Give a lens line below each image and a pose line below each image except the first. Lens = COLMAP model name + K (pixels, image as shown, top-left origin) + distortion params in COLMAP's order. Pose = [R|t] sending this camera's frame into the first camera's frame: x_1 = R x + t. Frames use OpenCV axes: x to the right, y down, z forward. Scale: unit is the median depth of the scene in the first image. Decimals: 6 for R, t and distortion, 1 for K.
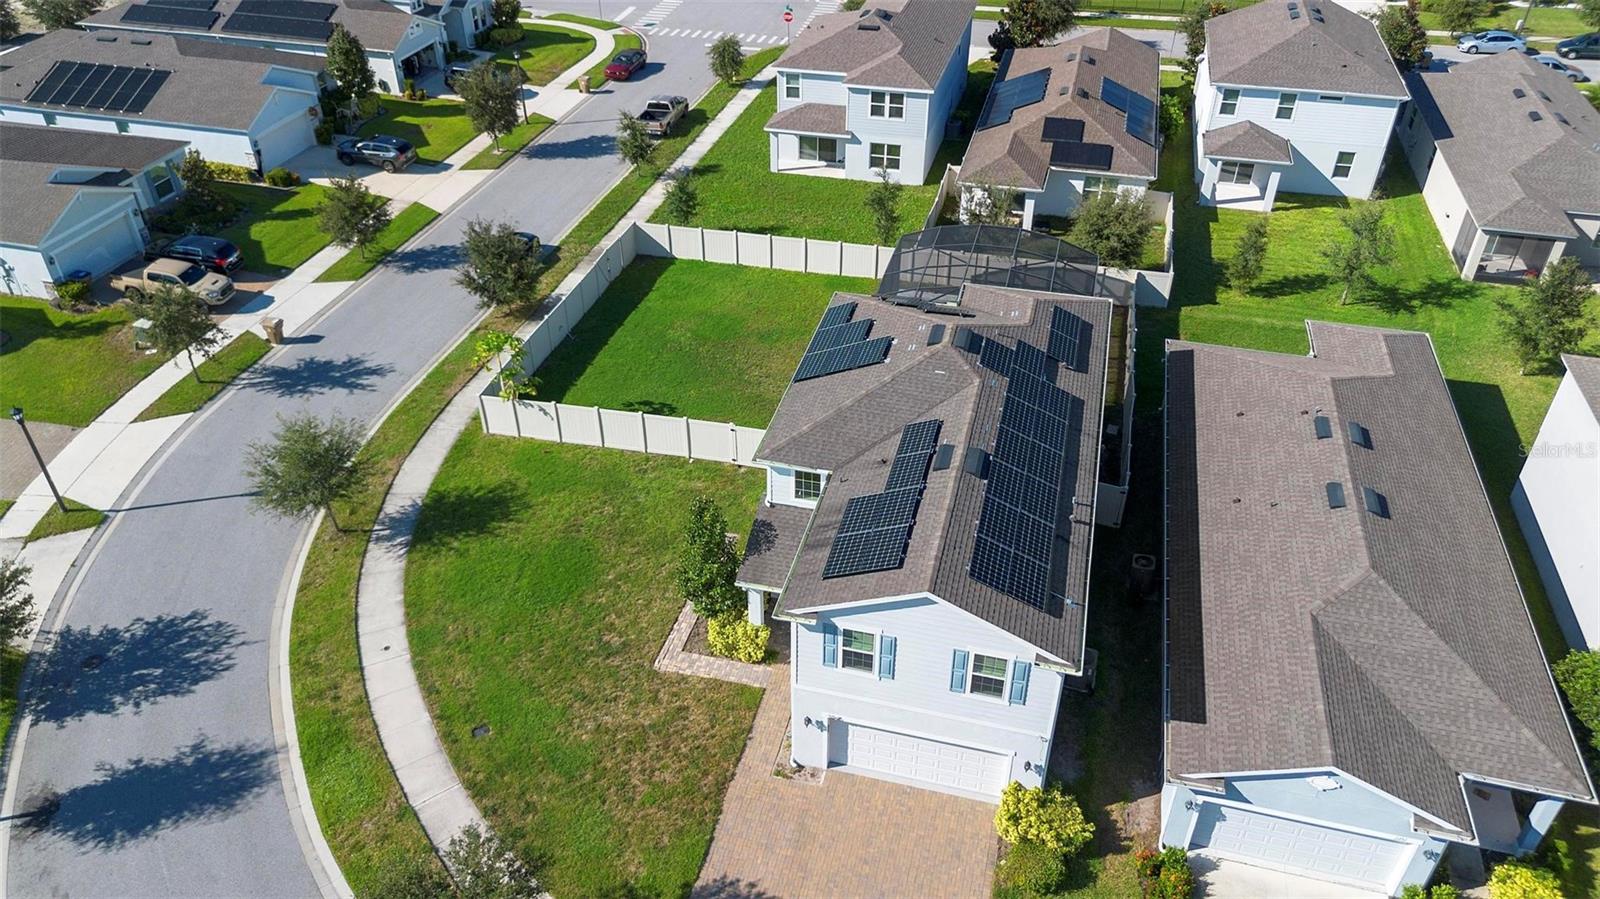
lens RADIAL K [[1130.4, 0, 803.6], [0, 1130.4, 452.7], [0, 0, 1]] dist [0.045852, -0.035811]
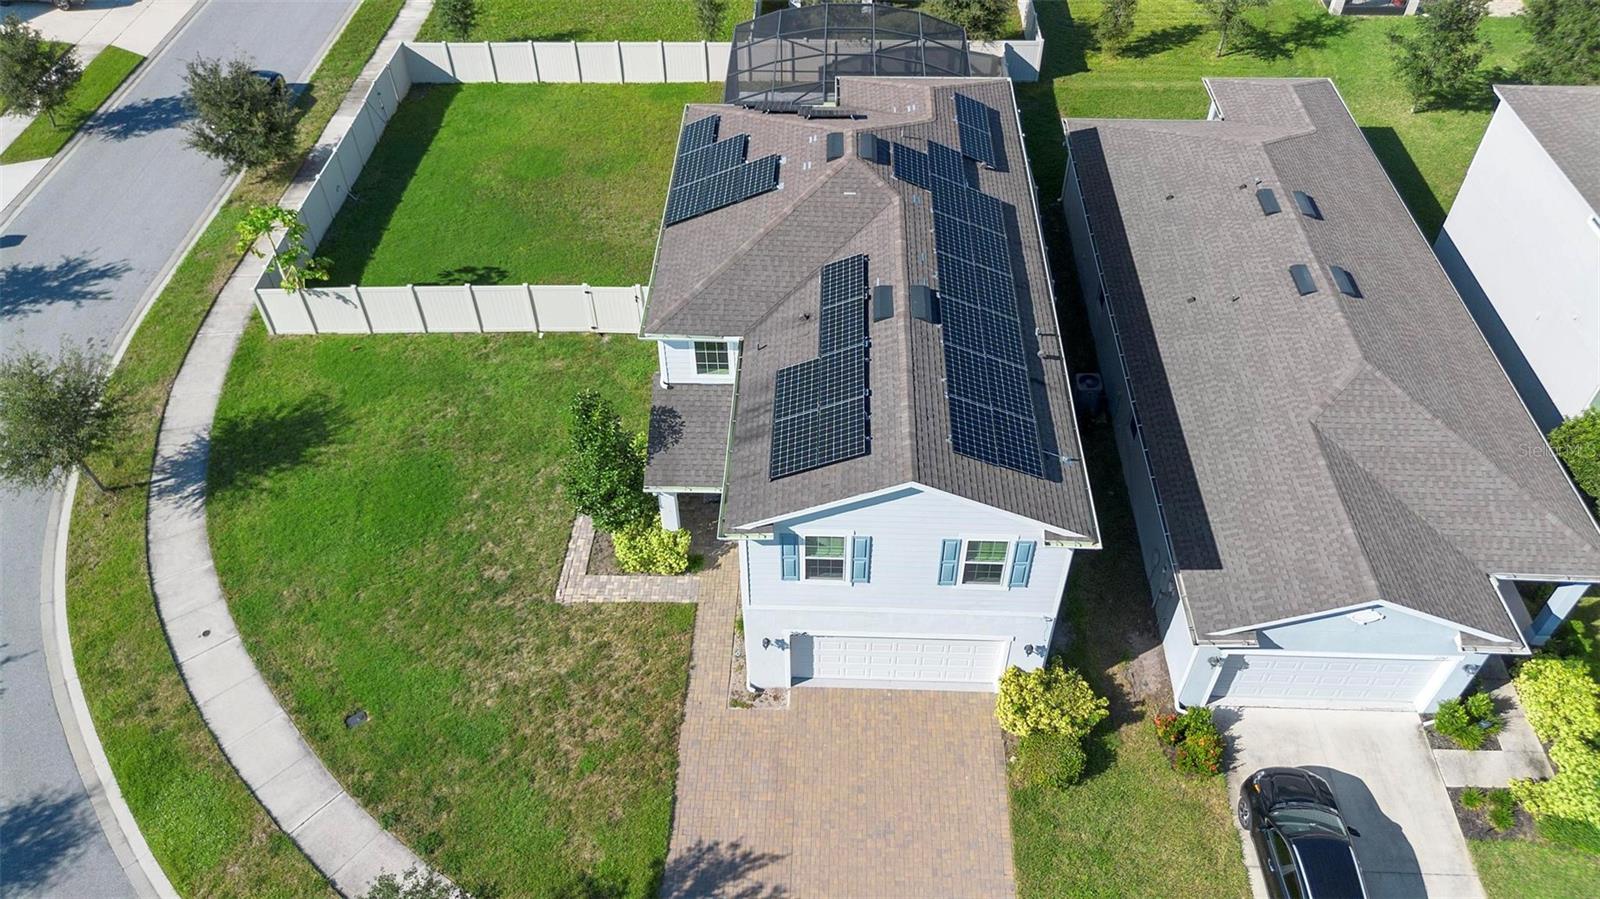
lens RADIAL K [[1130.4, 0, 803.6], [0, 1130.4, 452.7], [0, 0, 1]] dist [0.045852, -0.035811]
pose [[0.975888, -0.158754, 0.149797, -0.063253], [0.131940, 0.975767, 0.174558, -0.035903], [-0.173879, -0.150585, 0.973186, 0.183090]]
